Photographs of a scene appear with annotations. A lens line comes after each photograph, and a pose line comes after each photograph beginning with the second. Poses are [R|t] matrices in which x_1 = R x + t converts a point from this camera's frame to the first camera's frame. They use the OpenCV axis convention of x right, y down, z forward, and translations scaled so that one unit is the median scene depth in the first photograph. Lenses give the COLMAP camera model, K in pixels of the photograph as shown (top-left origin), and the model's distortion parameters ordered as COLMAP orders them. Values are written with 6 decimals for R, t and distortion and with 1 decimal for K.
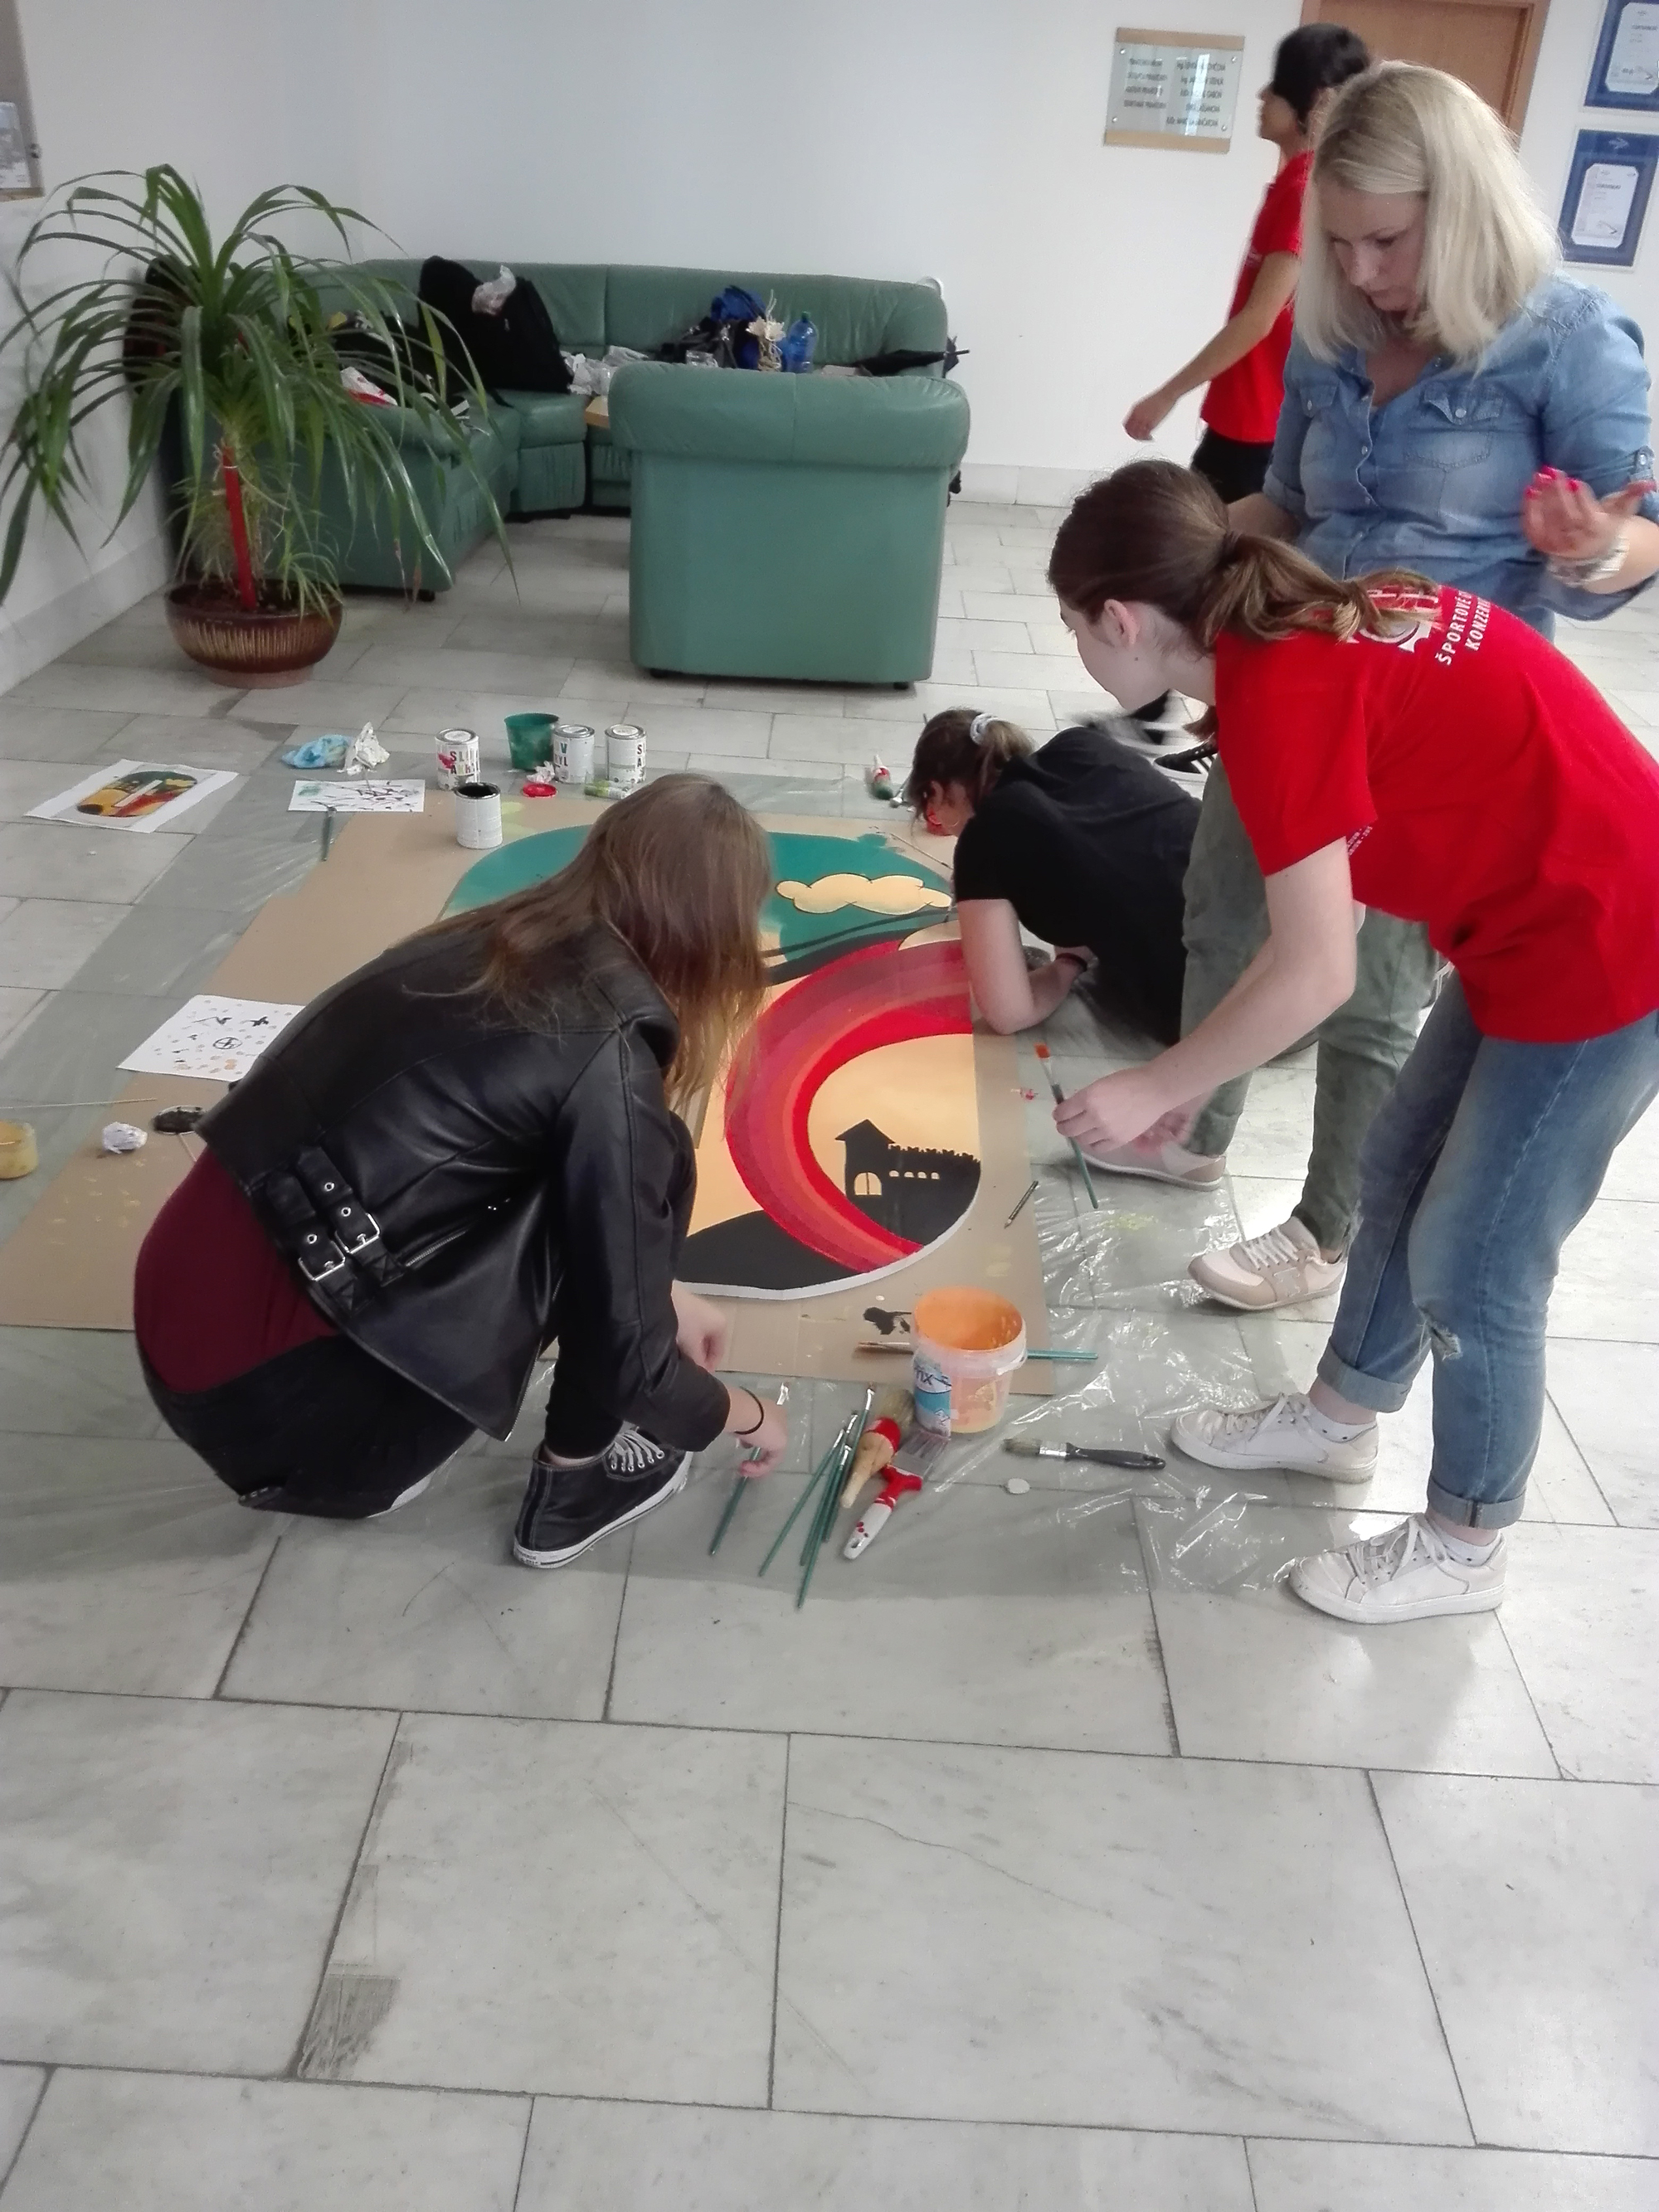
lens RADIAL K [[1774.1, 0, 856.6], [0, 1774.1, 1114.6], [0, 0, 1]] dist [0.073815, -0.123114]
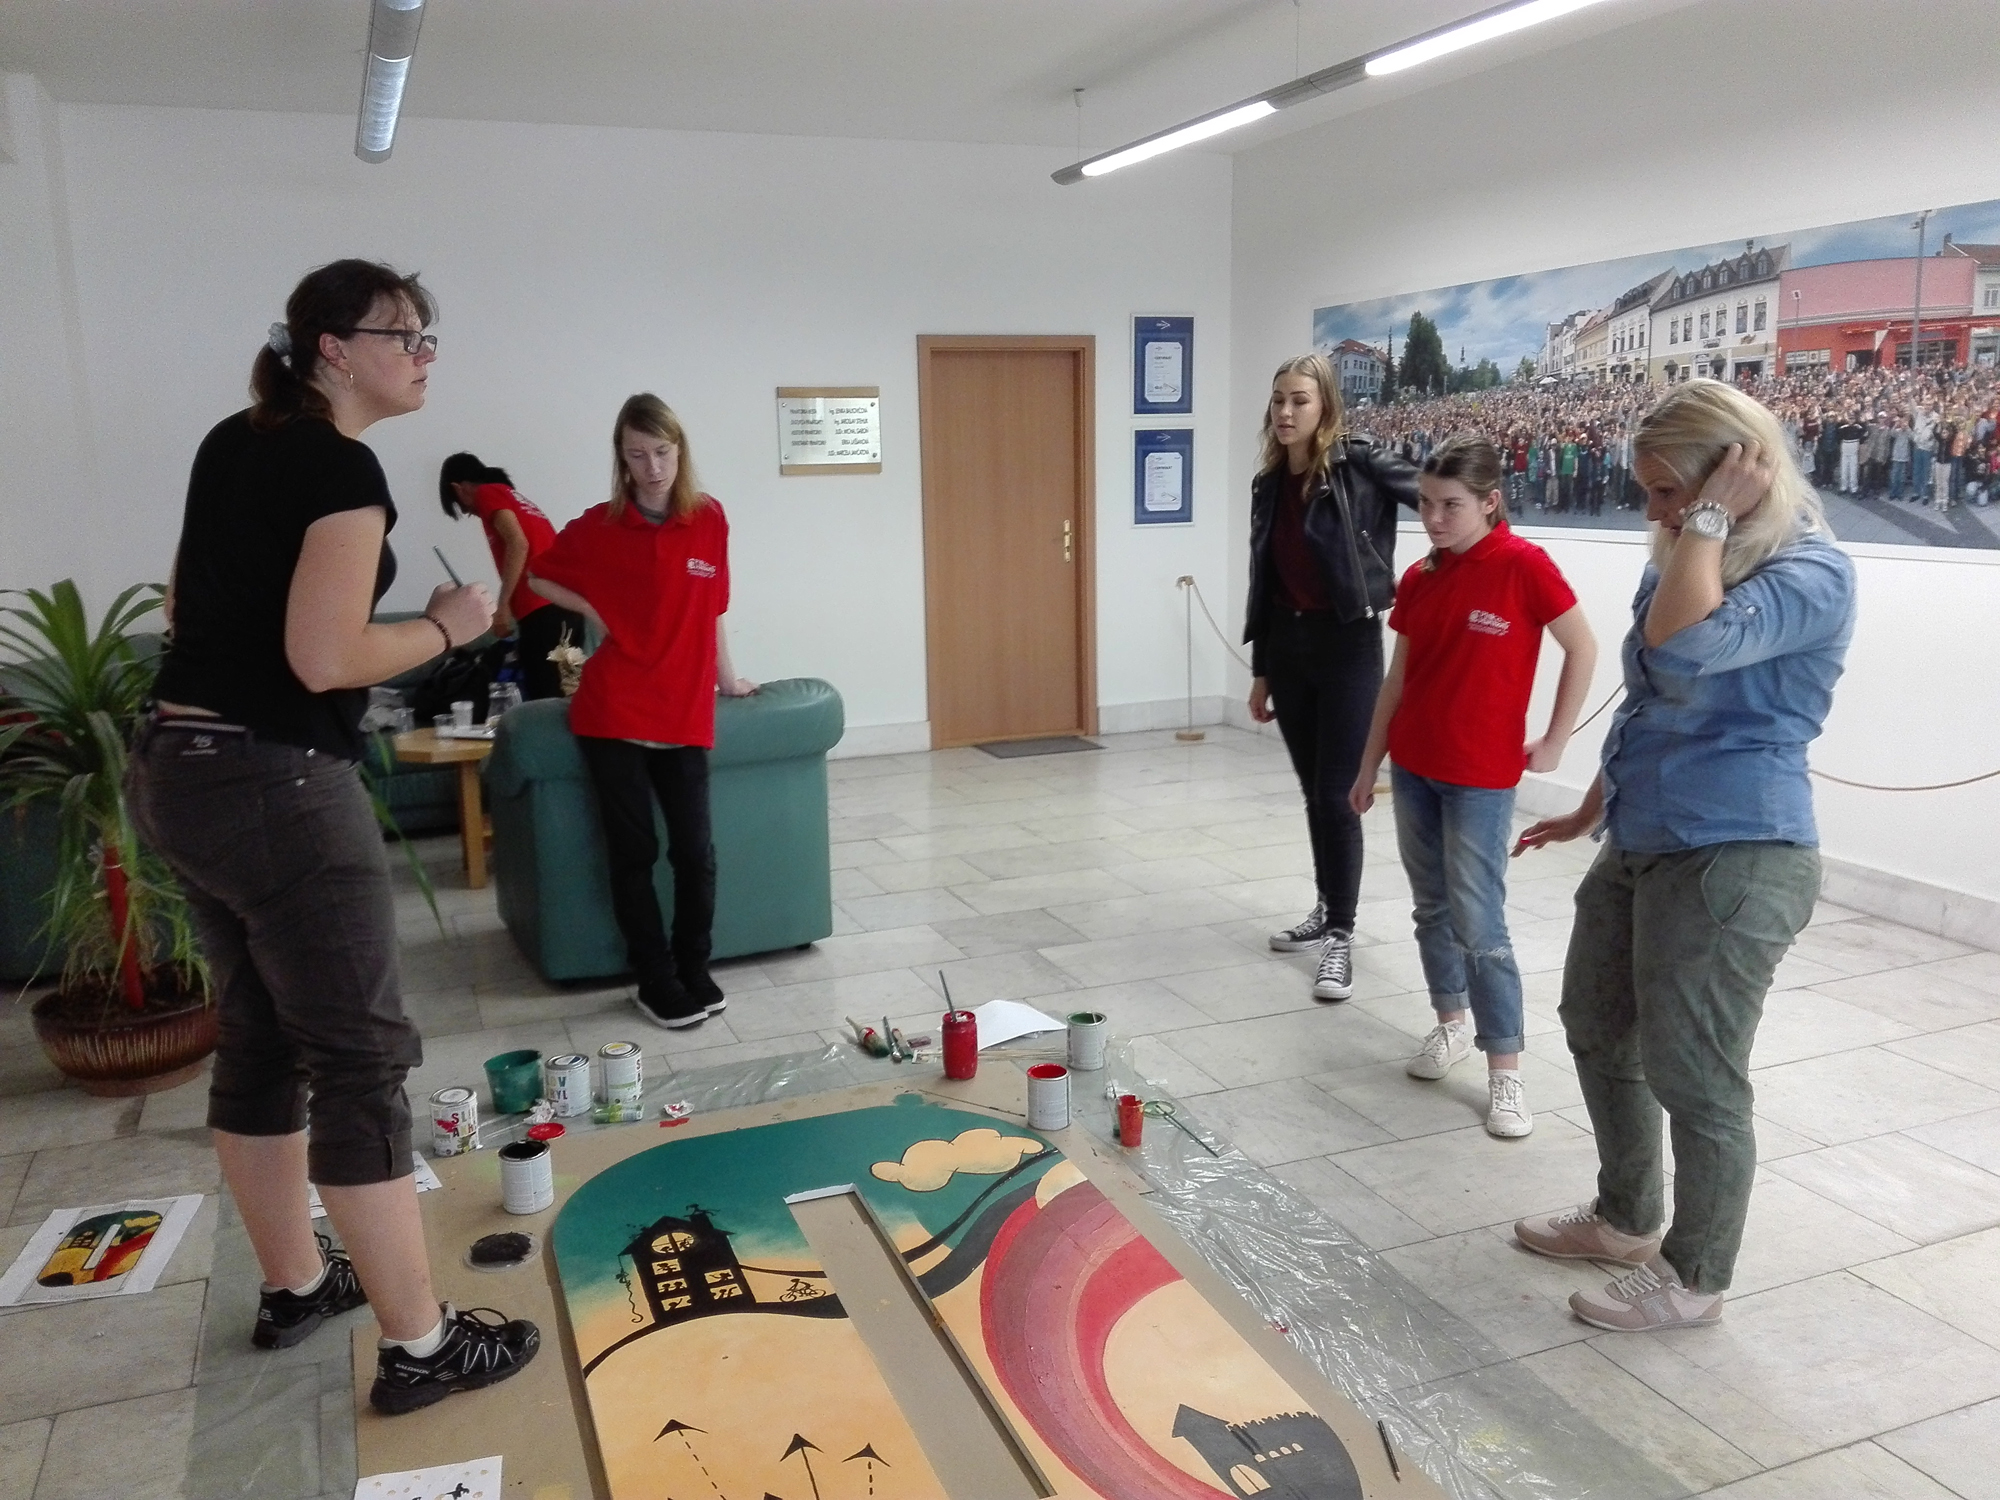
lens RADIAL K [[1604.0, 0, 1003.5], [0, 1604.0, 789.4], [0, 0, 1]] dist [0.073815, -0.123114]
pose [[0.922167, -0.158583, 0.352787, -0.236774], [0.254578, 0.935522, -0.244924, -0.082247], [-0.291199, 0.315673, 0.903080, 0.101128]]
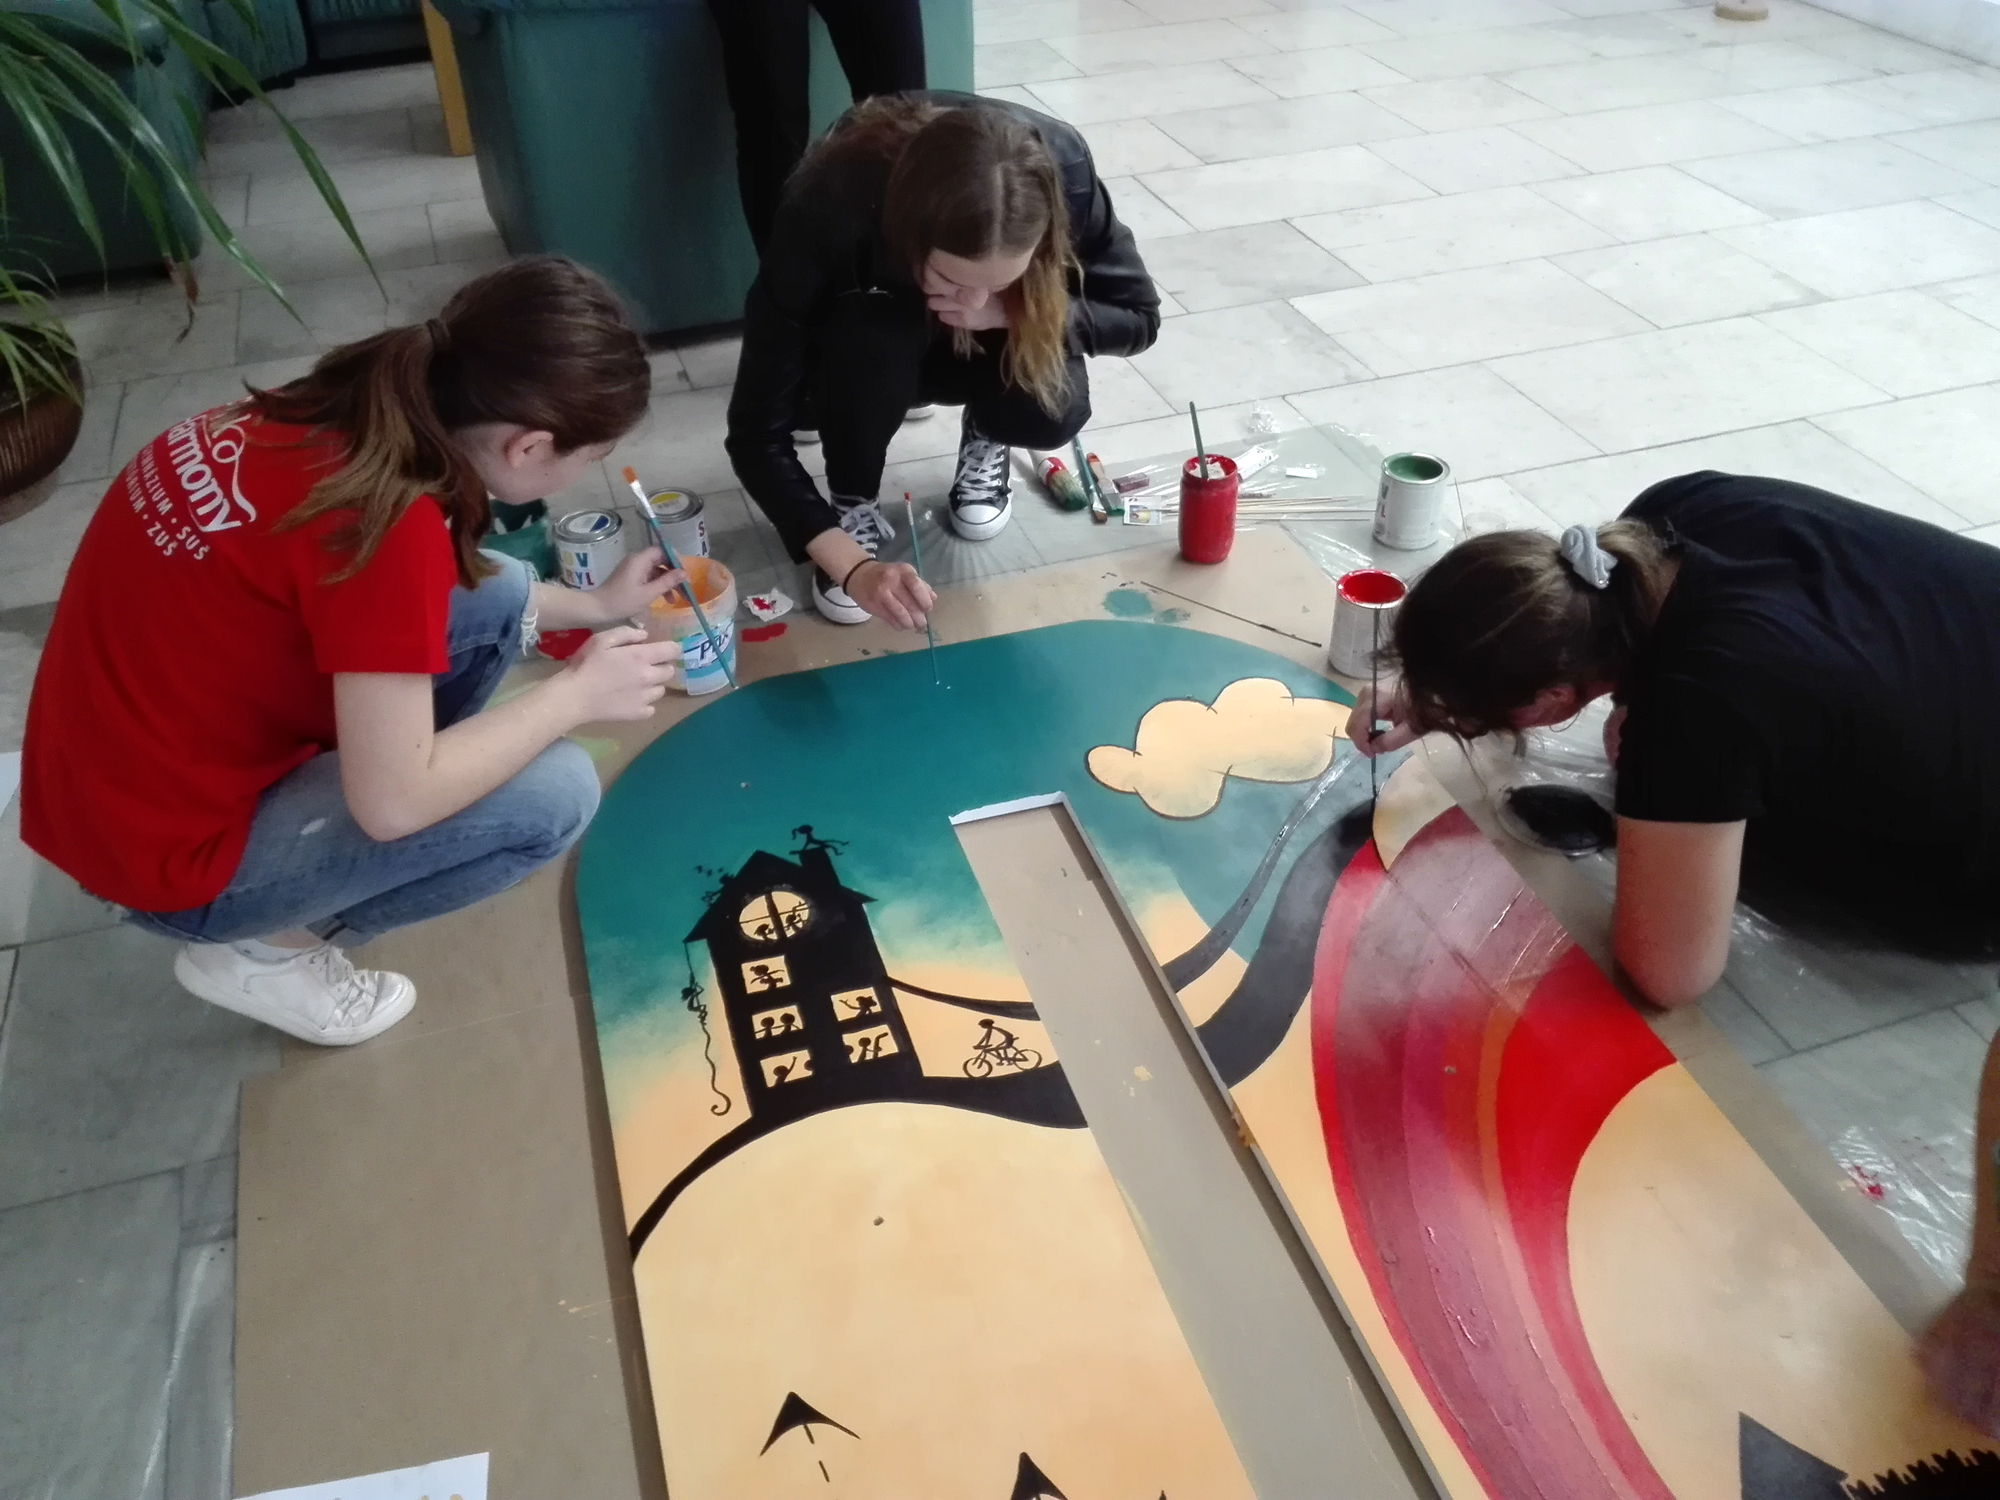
lens RADIAL K [[1593.7, 0, 997.4], [0, 1593.7, 793.2], [0, 0, 1]] dist [0.135134, -0.233300]
pose [[0.943623, -0.261759, 0.202629, -0.170026], [0.222431, 0.954734, 0.197503, -0.213878], [-0.245155, -0.141297, 0.959132, 0.450977]]
